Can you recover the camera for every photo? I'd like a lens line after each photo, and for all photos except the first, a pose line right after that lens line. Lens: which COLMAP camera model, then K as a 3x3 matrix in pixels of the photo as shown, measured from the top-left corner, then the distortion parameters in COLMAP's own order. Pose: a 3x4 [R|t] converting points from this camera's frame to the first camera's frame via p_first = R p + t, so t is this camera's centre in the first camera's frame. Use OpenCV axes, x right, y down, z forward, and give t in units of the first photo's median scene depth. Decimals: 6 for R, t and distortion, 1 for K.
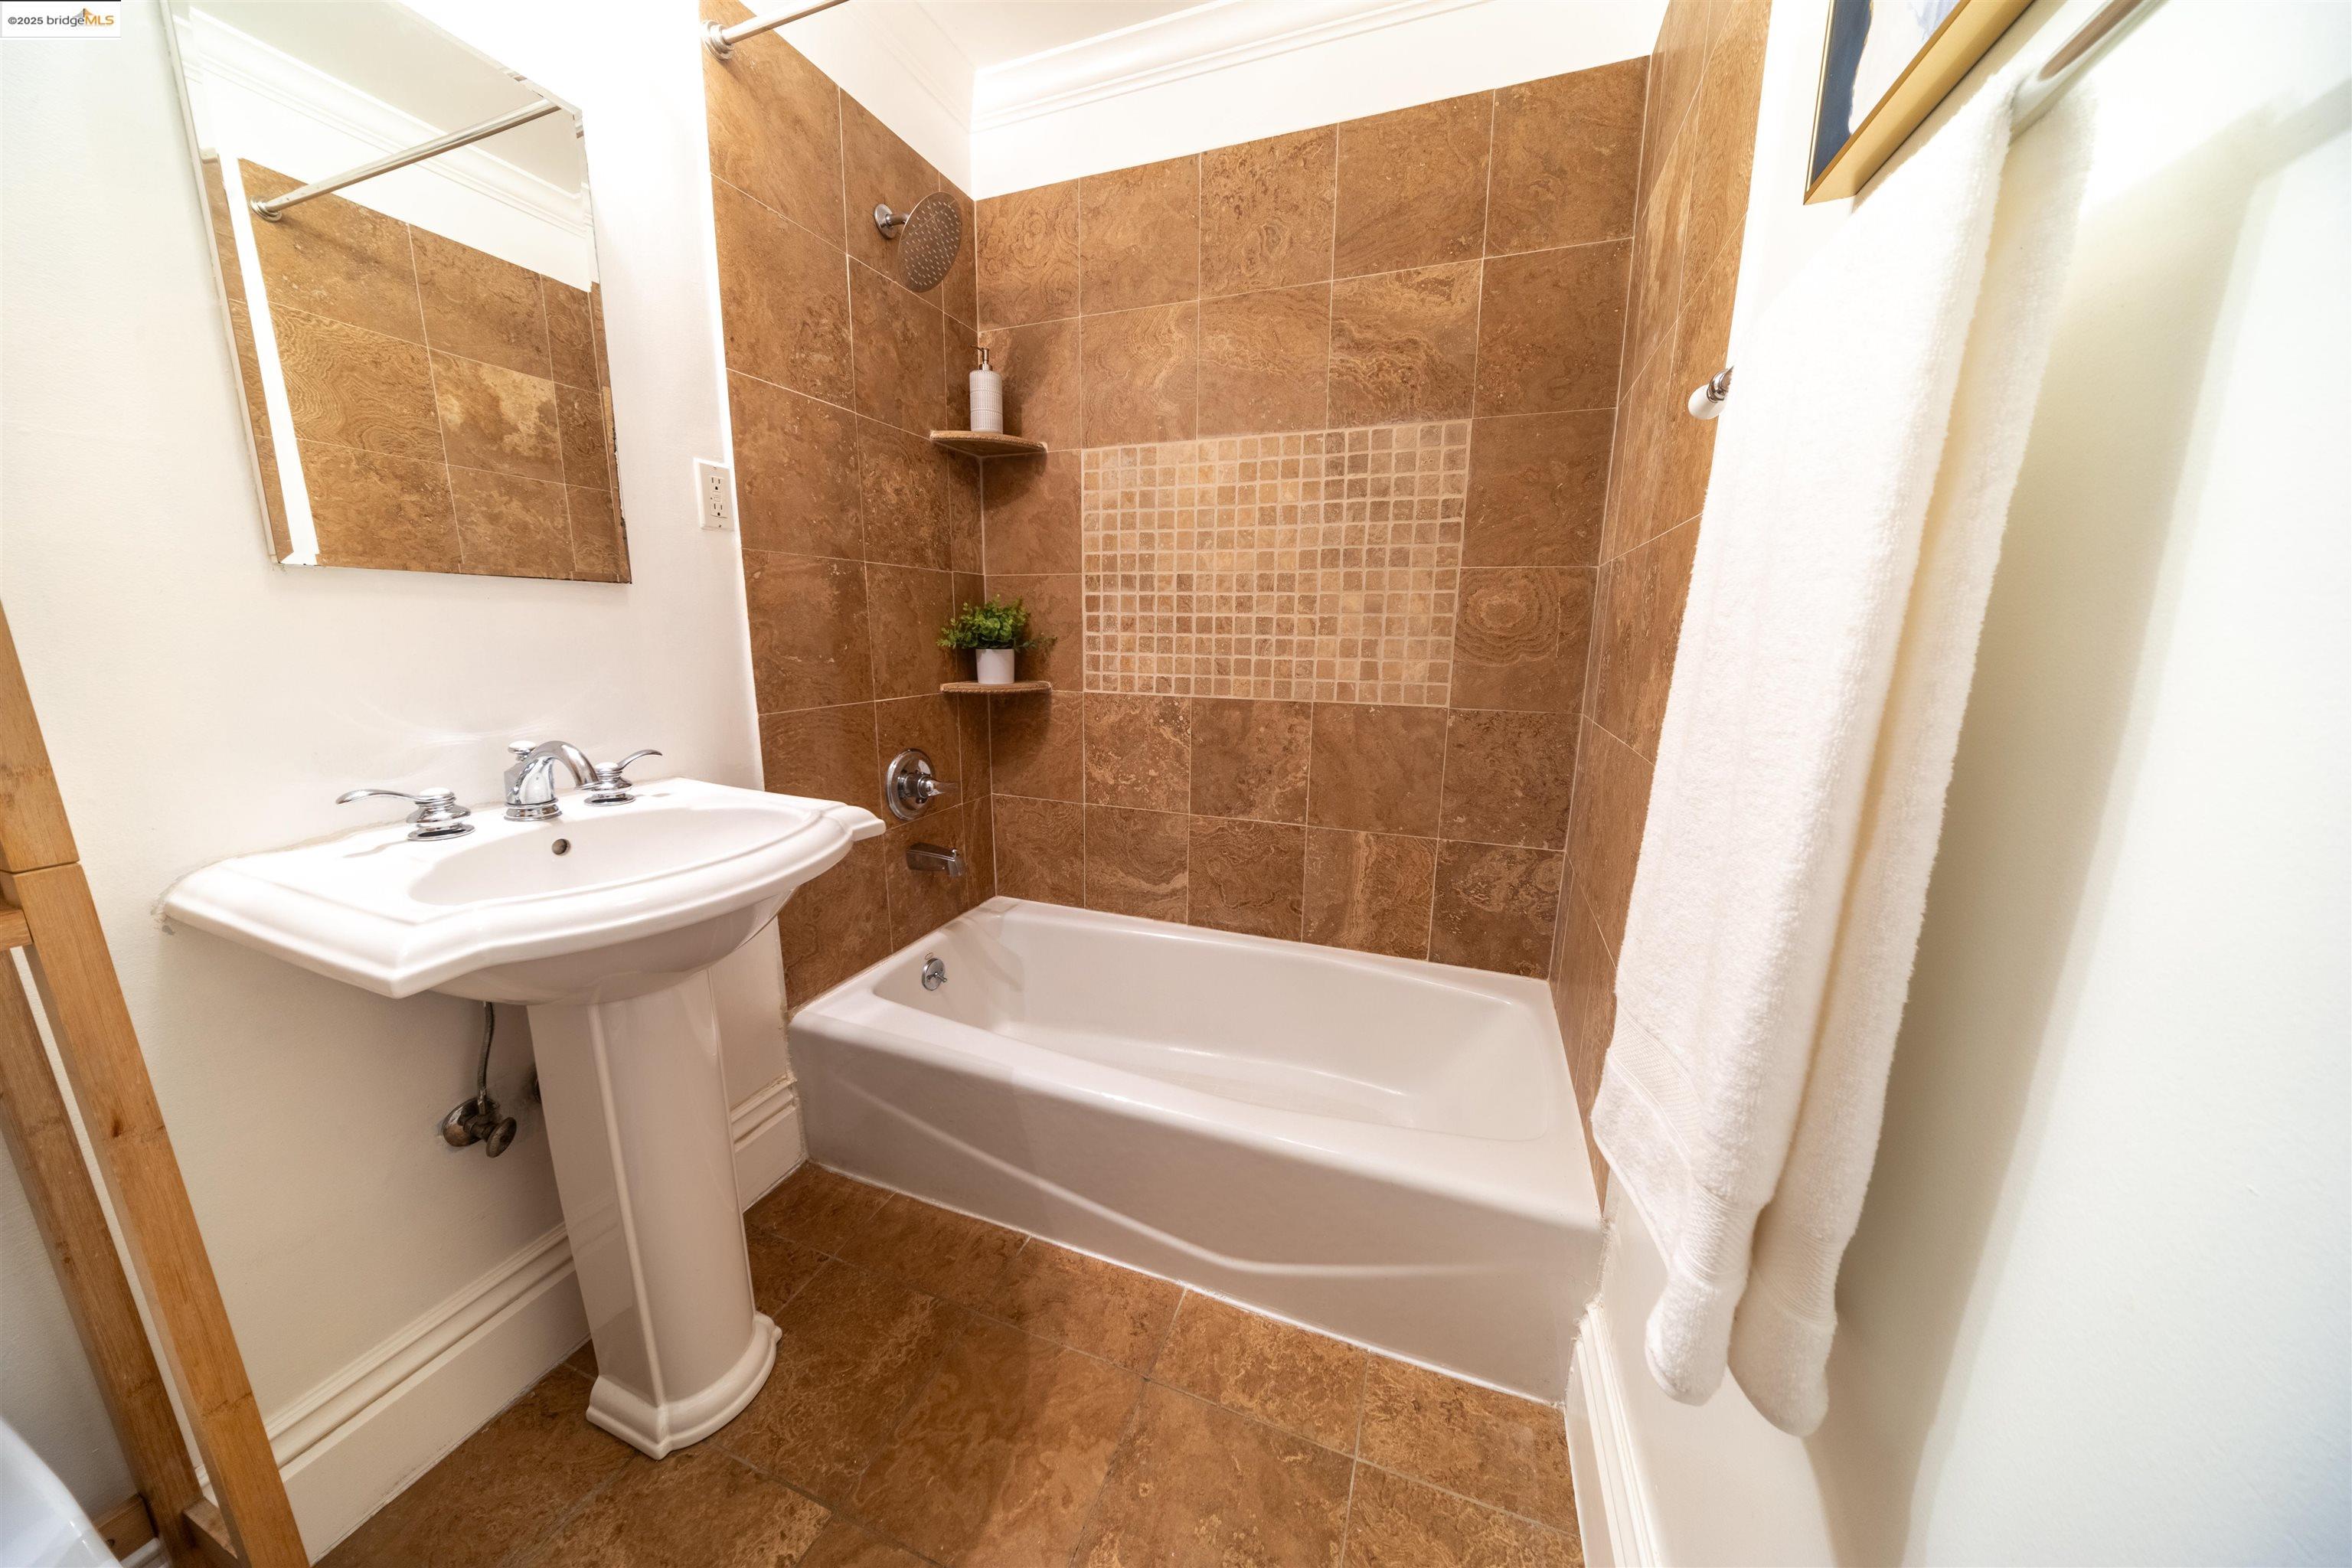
lens RADIAL K [[784.1, 0, 1173.6], [0, 784.1, 816.6], [0, 0, 1]] dist [-0.019820, 0.002318]
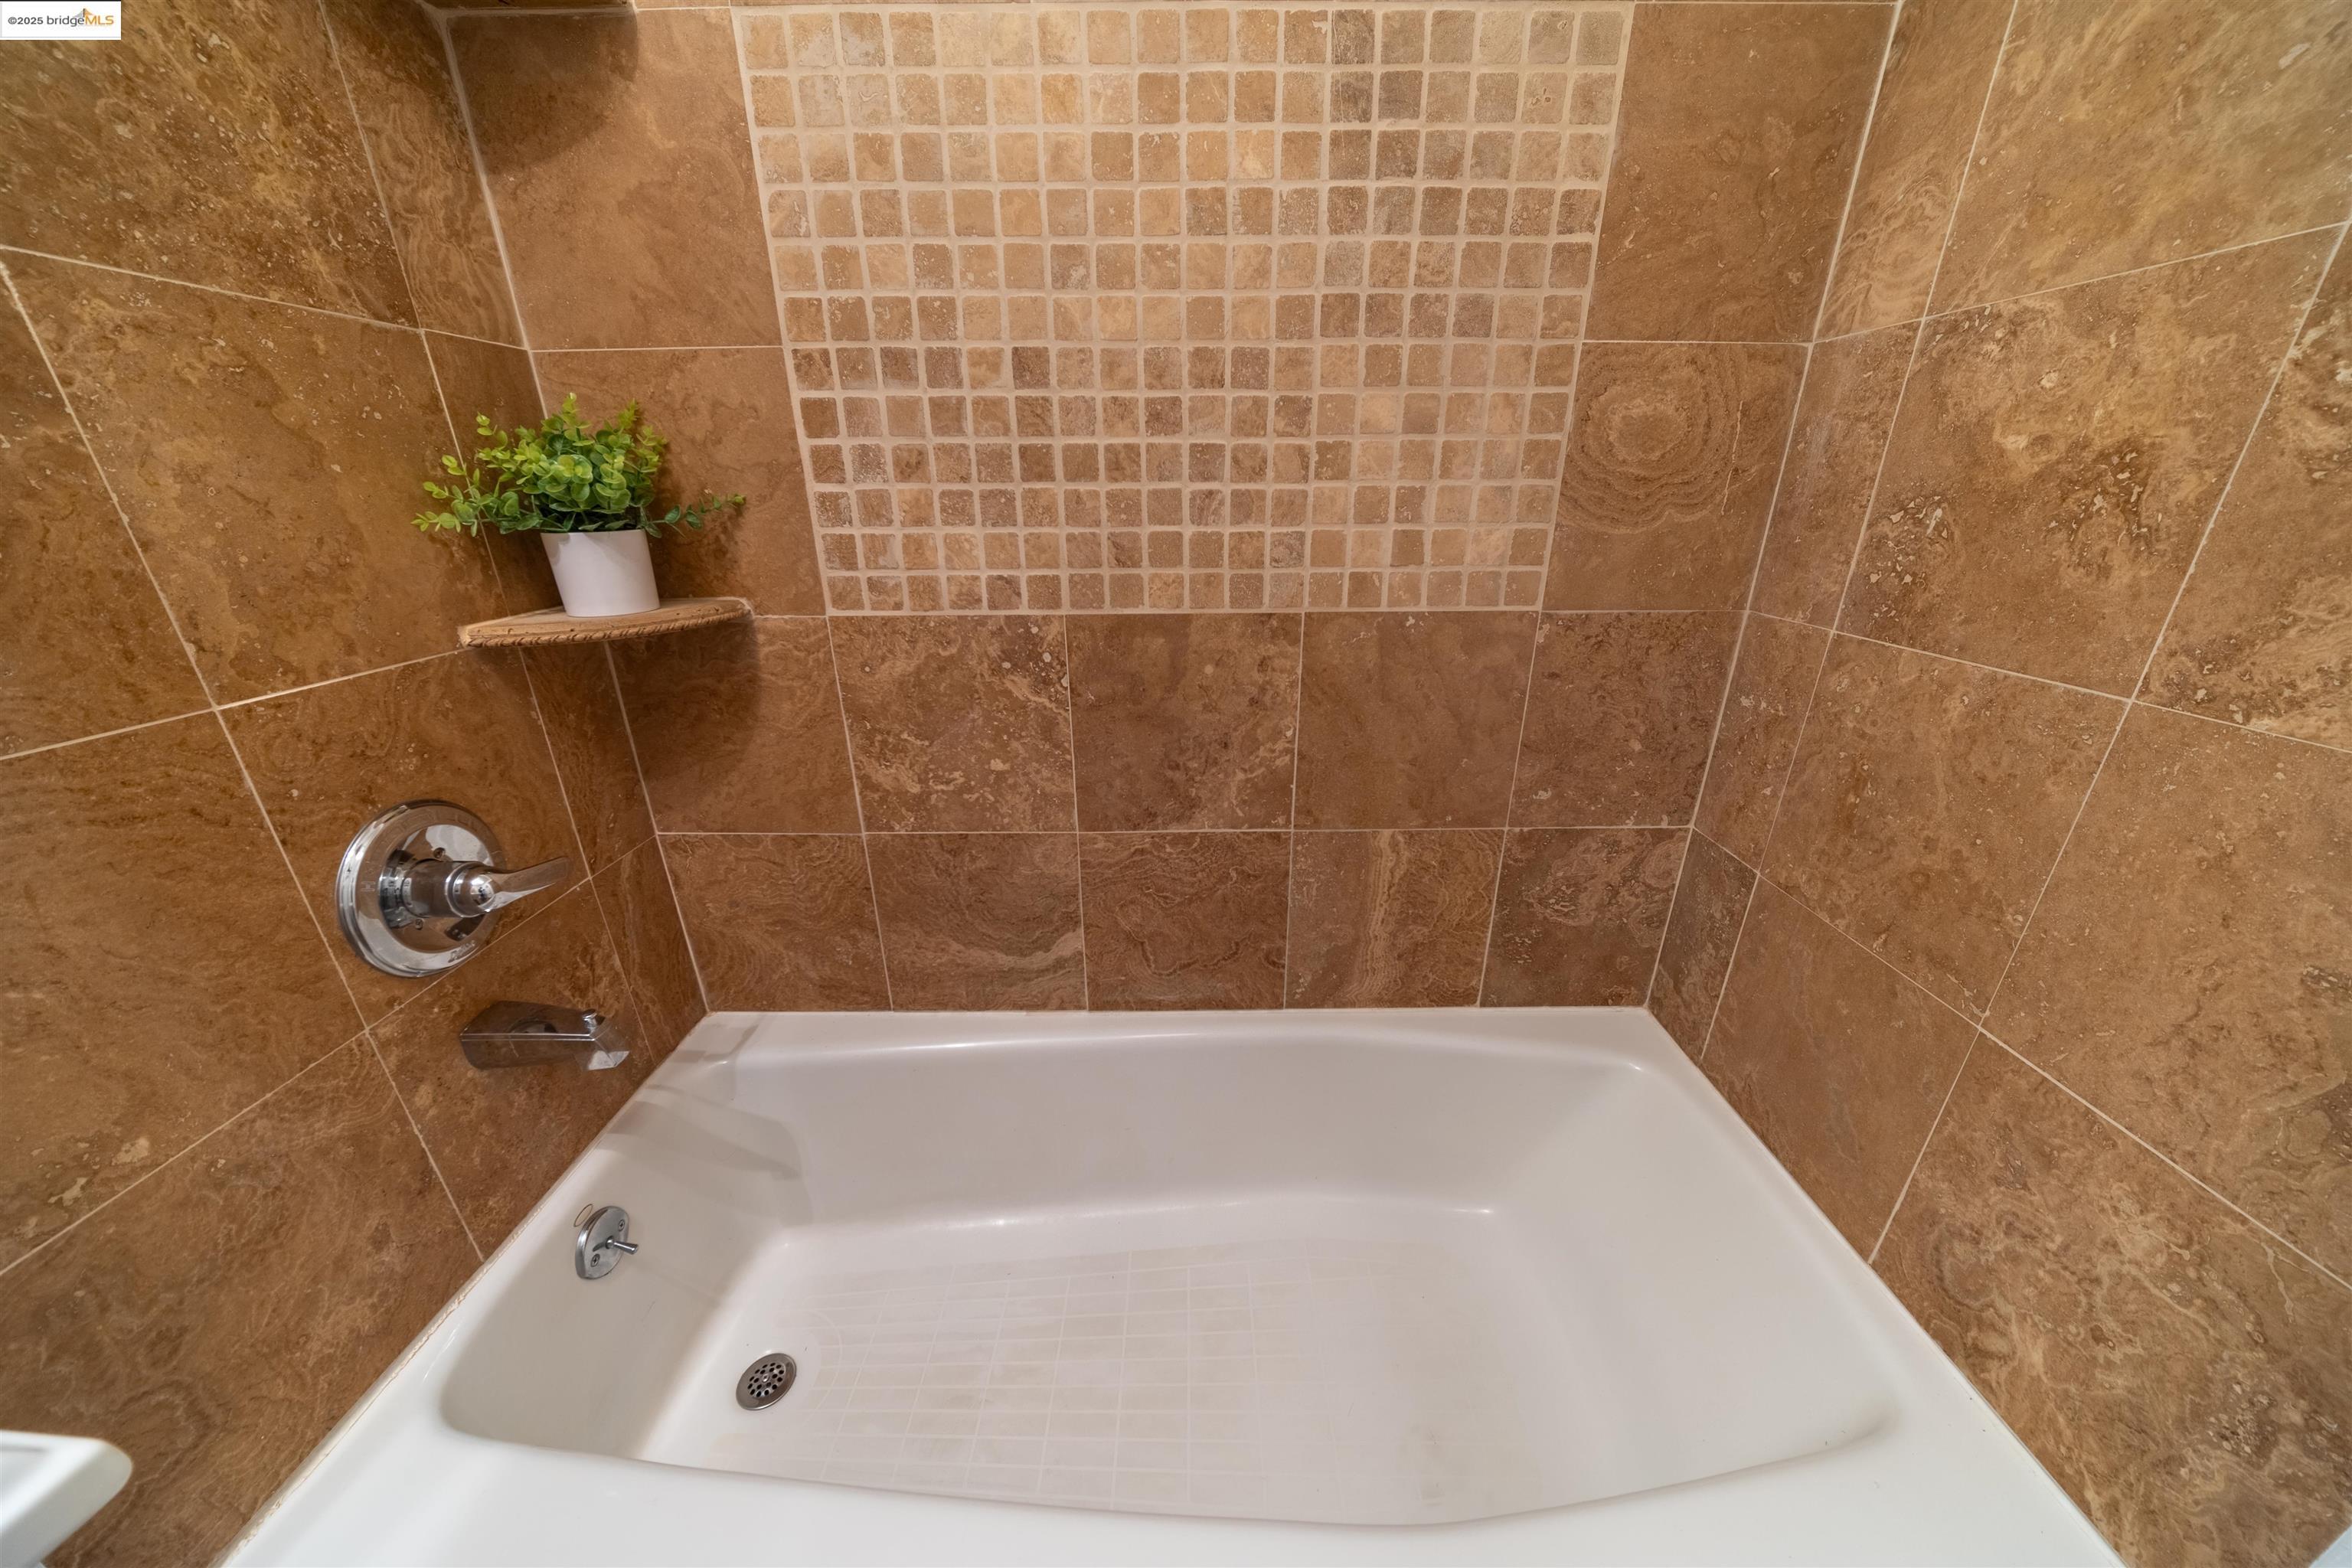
lens RADIAL K [[784.1, 0, 1173.6], [0, 784.1, 816.6], [0, 0, 1]] dist [-0.019820, 0.002318]
pose [[0.933968, -0.154280, 0.322339, -0.097378], [0.098735, 0.978299, 0.182159, -0.113176], [-0.343447, -0.138305, 0.928933, 0.502250]]
